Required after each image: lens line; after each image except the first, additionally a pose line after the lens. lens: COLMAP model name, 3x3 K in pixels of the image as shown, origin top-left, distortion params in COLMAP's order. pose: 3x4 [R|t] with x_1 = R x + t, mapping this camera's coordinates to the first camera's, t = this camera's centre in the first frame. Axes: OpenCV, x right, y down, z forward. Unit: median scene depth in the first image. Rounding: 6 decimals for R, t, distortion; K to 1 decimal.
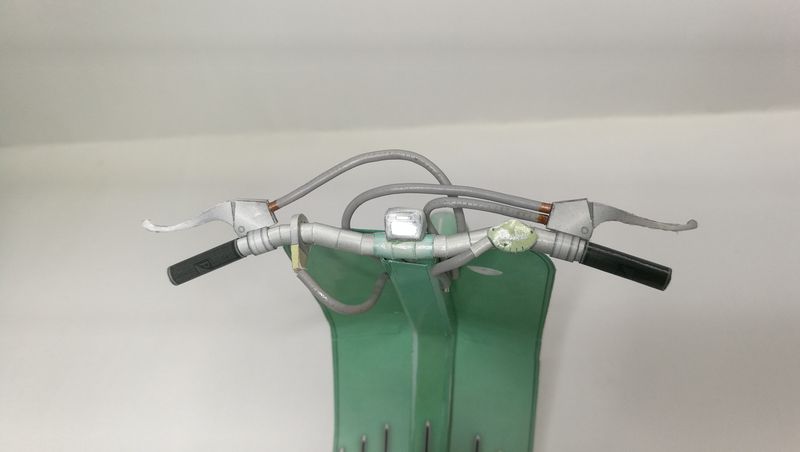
lens RADIAL K [[631.1, 0, 400.0], [0, 631.1, 226.0], [0, 0, 1]] dist [0.000942, -0.003002]
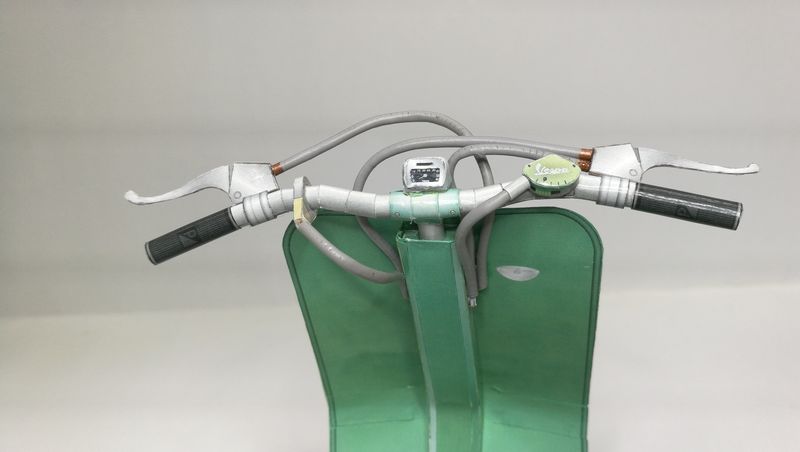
lens RADIAL K [[662.7, 0, 400.0], [0, 662.7, 226.0], [0, 0, 1]] dist [-0.046473, -0.012803]
pose [[0.999995, 0.002978, -0.001328, -0.025966], [-0.003258, 0.929341, -0.369209, 0.384570], [0.000135, 0.369211, 0.929345, 0.169973]]
